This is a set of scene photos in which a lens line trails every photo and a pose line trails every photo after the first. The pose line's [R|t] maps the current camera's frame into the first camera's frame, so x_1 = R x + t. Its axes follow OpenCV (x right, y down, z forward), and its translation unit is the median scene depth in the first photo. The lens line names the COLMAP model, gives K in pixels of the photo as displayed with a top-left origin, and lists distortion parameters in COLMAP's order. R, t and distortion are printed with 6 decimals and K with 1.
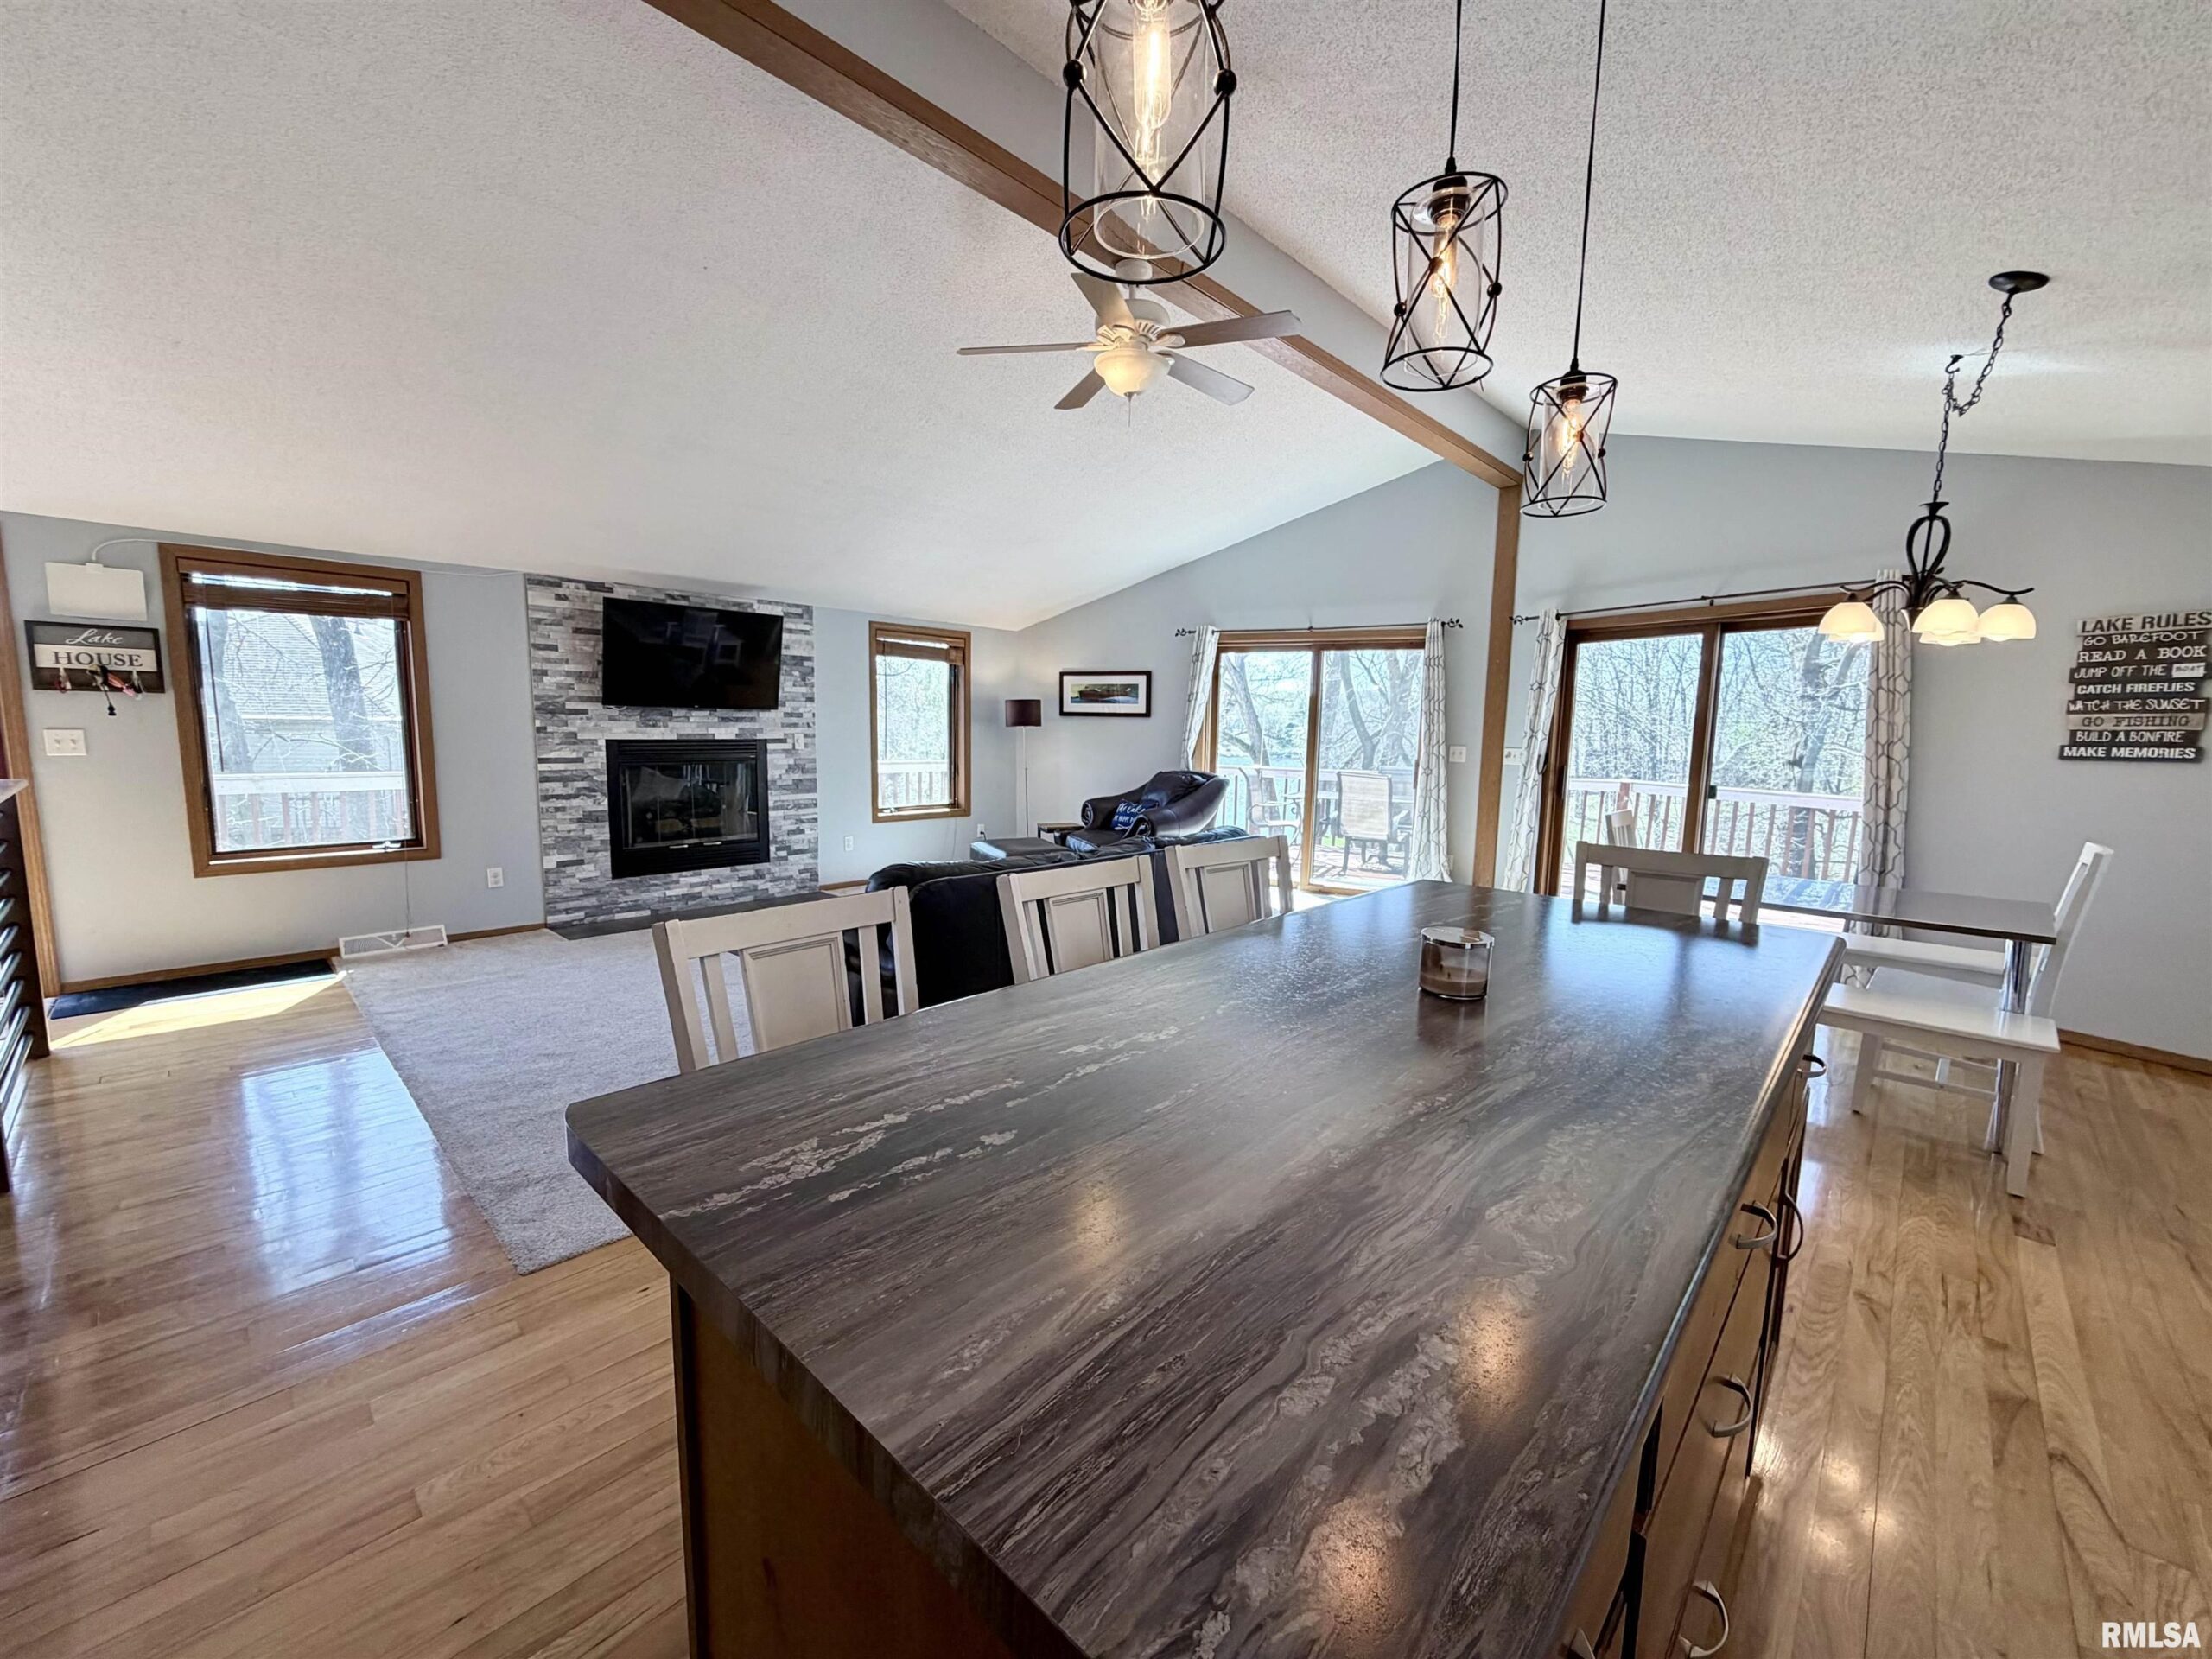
lens RADIAL K [[881.5, 0, 1093.2], [0, 881.5, 827.7], [0, 0, 1]] dist [0.000488, 0.000133]
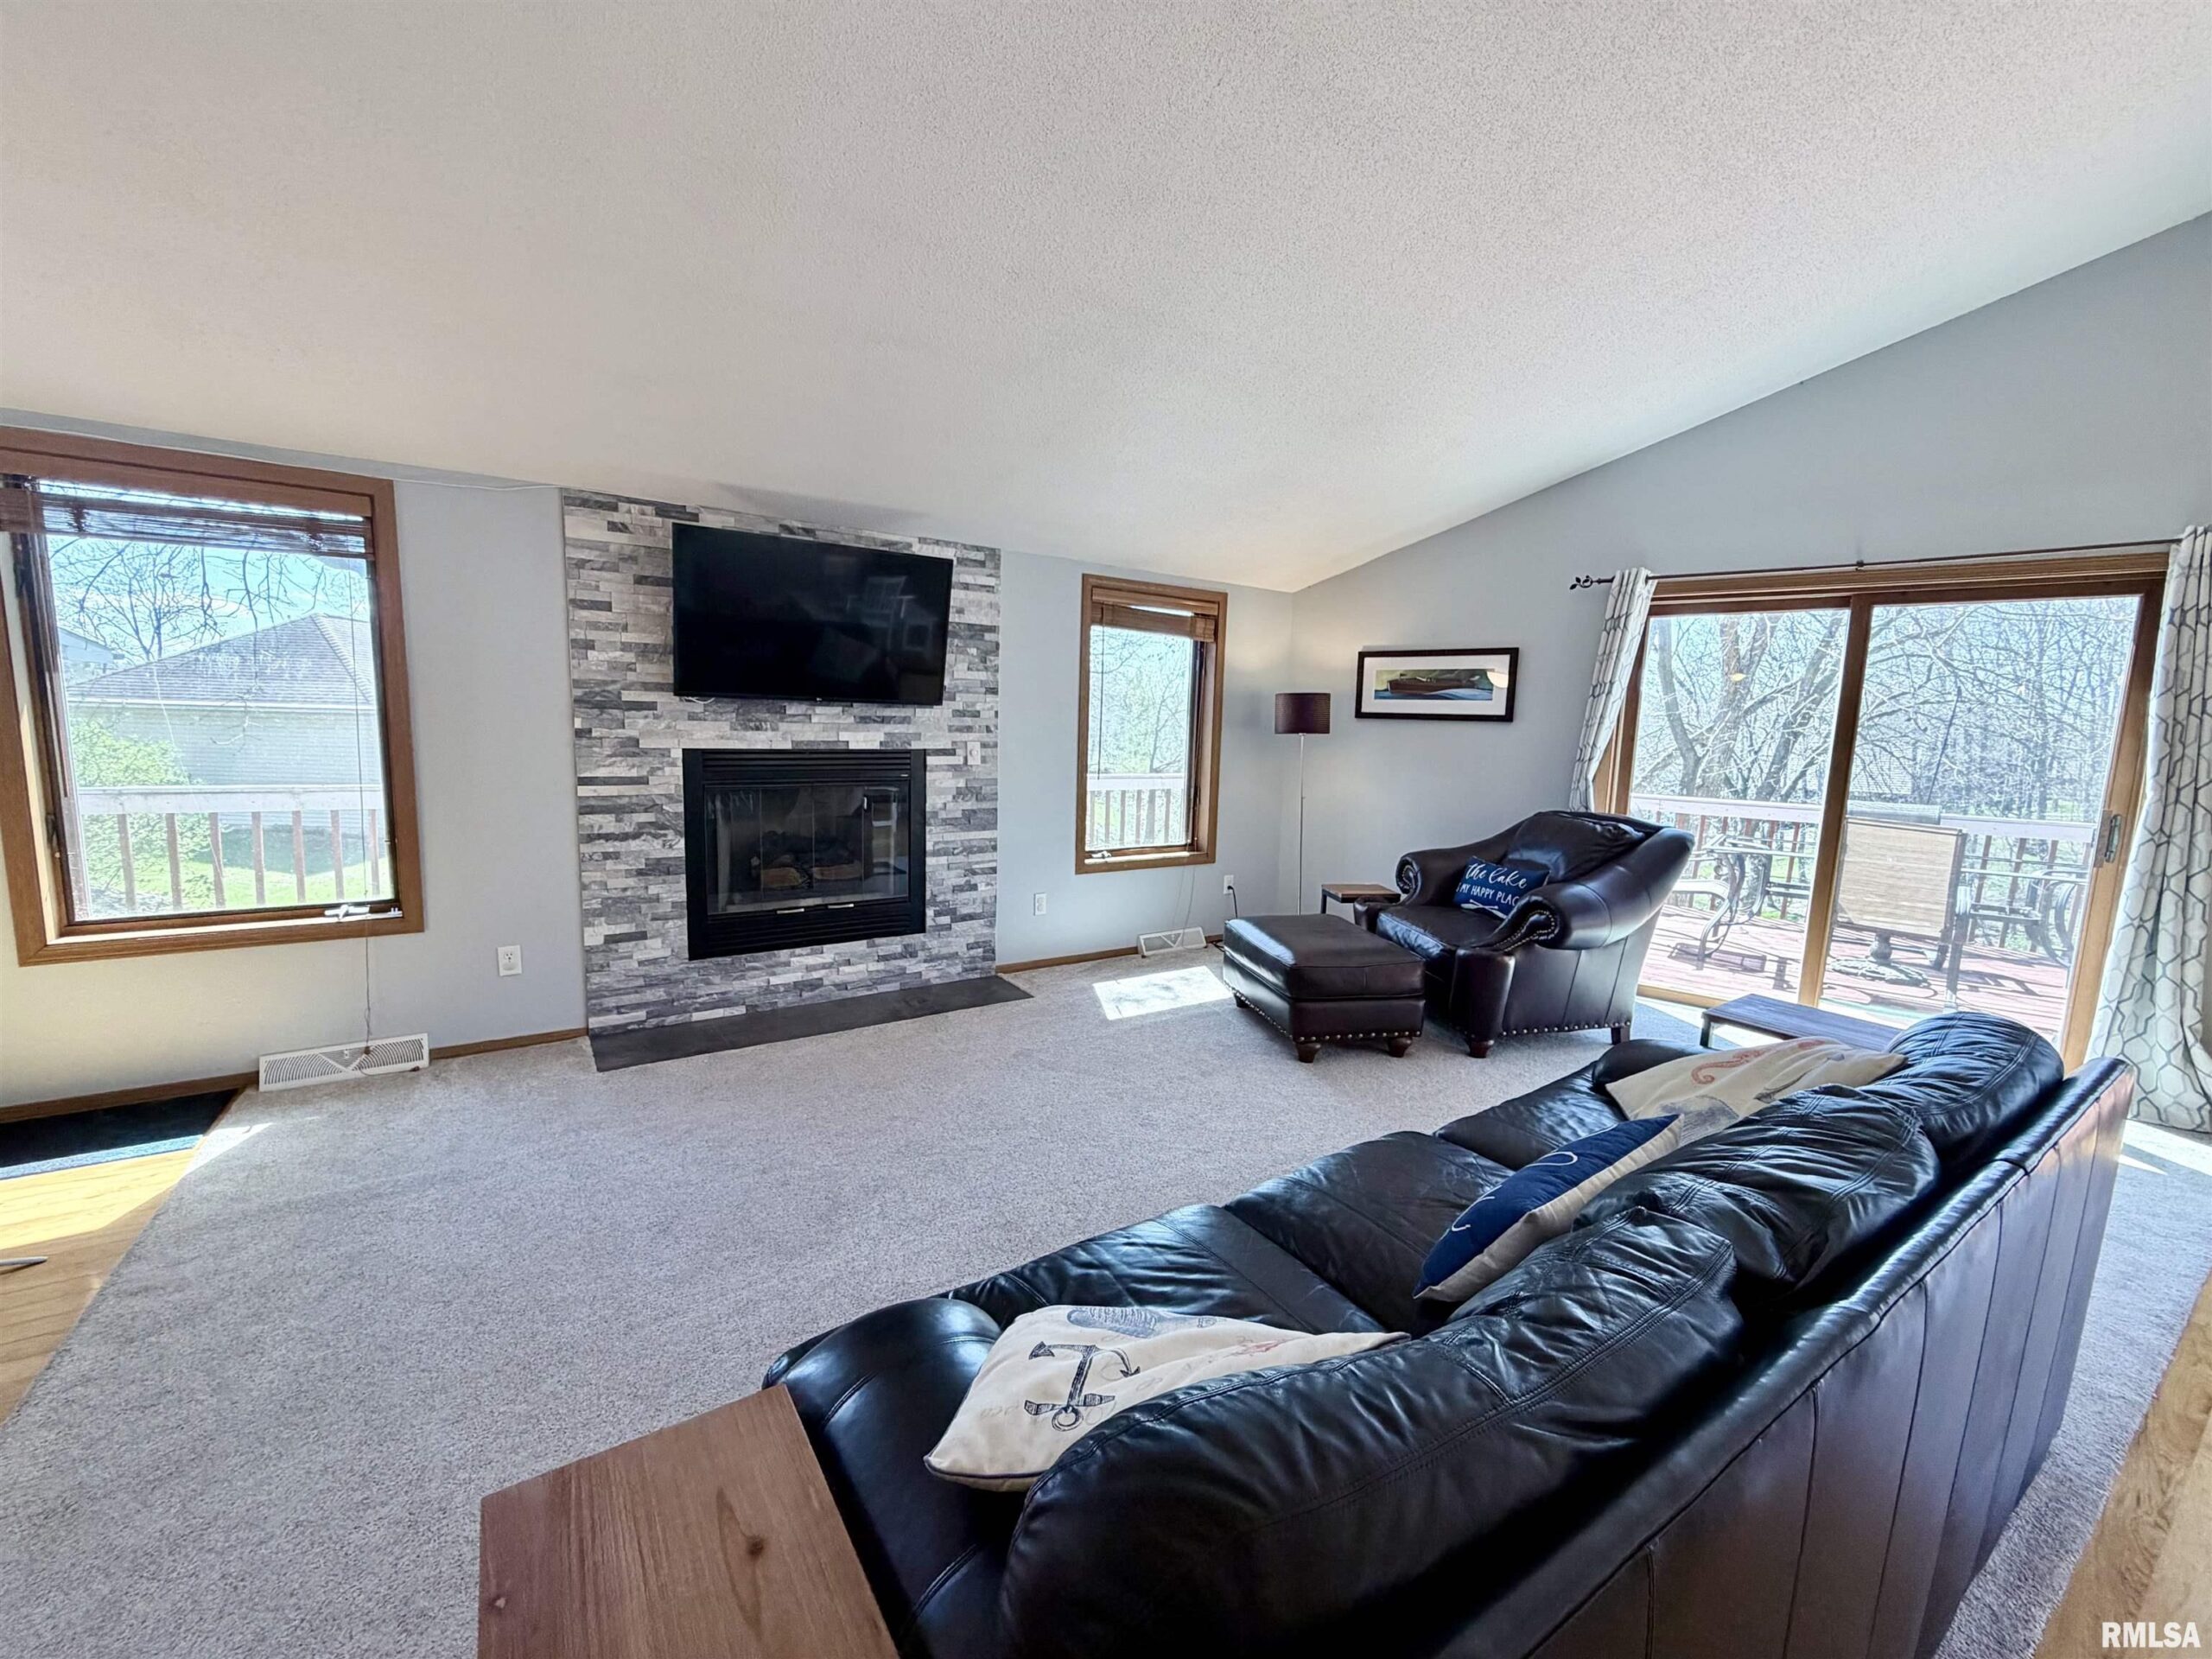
lens RADIAL K [[881.5, 0, 1093.6], [0, 881.5, 832.3], [0, 0, 1]] dist [0.000488, 0.000133]
pose [[0.973251, 0.040097, -0.226217, -0.108792], [-0.038345, 0.999191, 0.012135, -0.058601], [0.226520, -0.003136, 0.974001, 0.438066]]
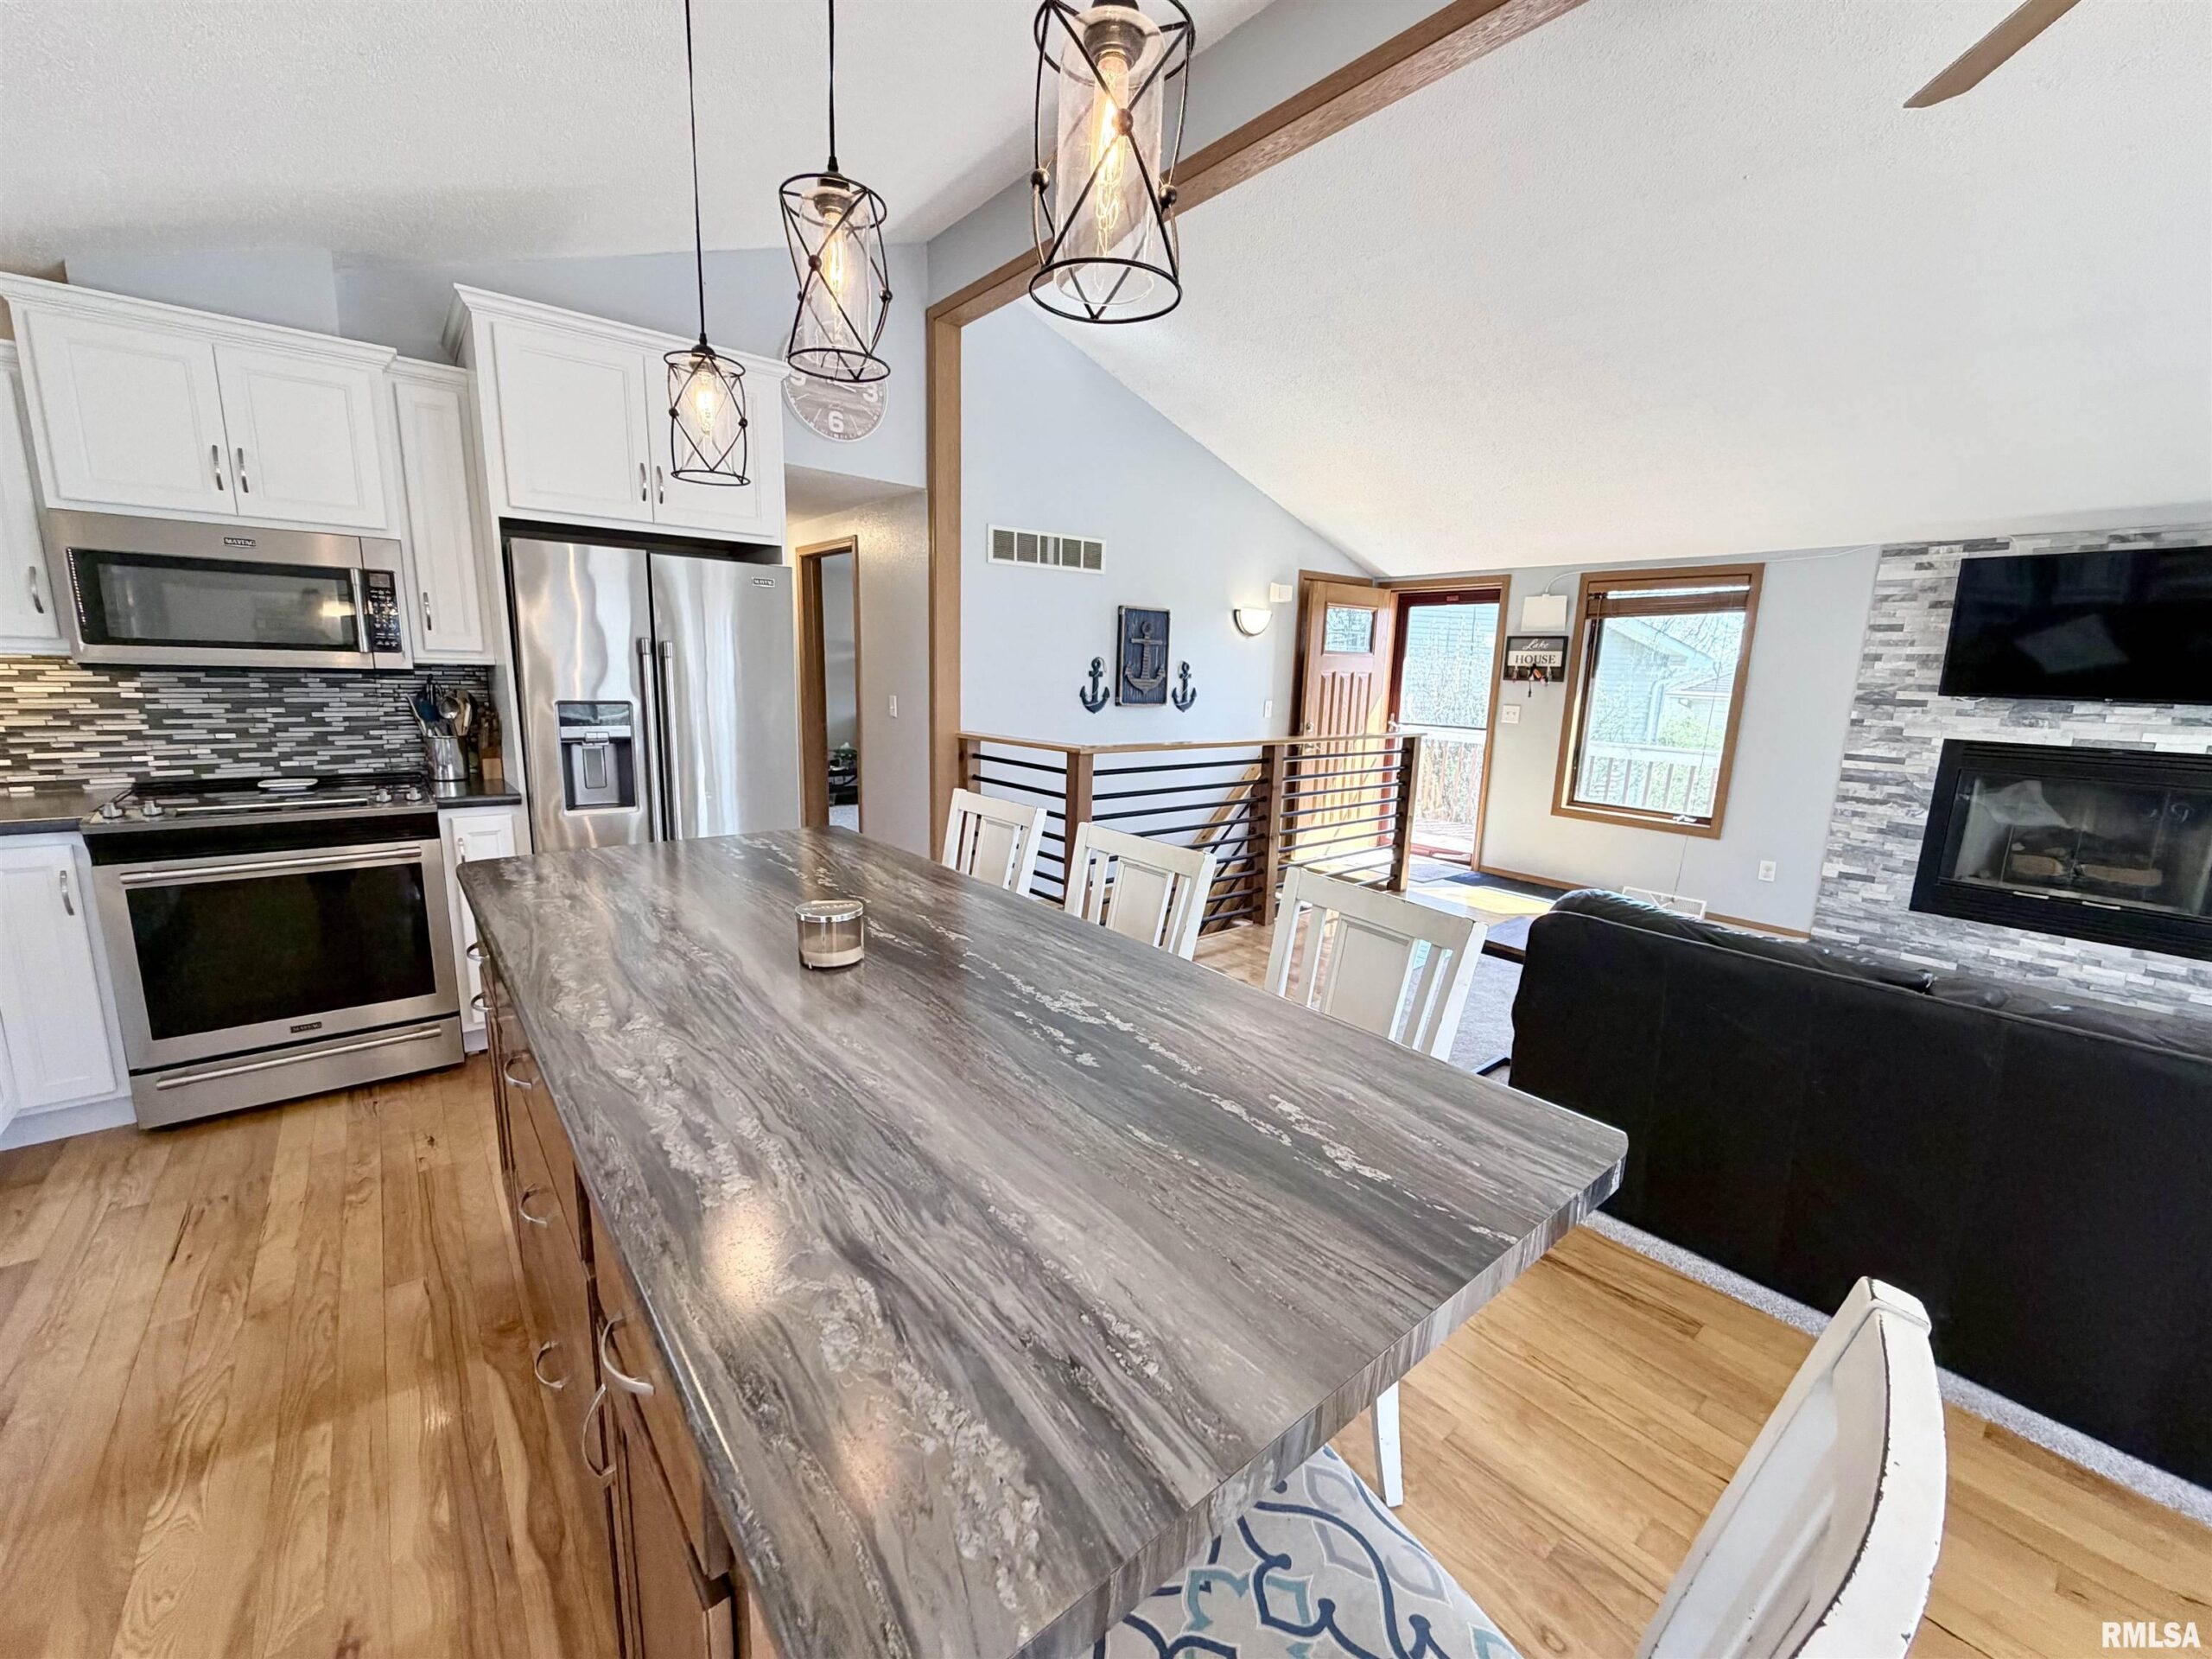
lens RADIAL K [[881.5, 0, 1106.7], [0, 881.5, 829.7], [0, 0, 1]] dist [0.000488, 0.000133]
pose [[-0.117471, 0.171568, -0.978144, 0.334266], [-0.137935, 0.972597, 0.187161, -0.065582], [0.983450, 0.156906, -0.090587, 0.342187]]
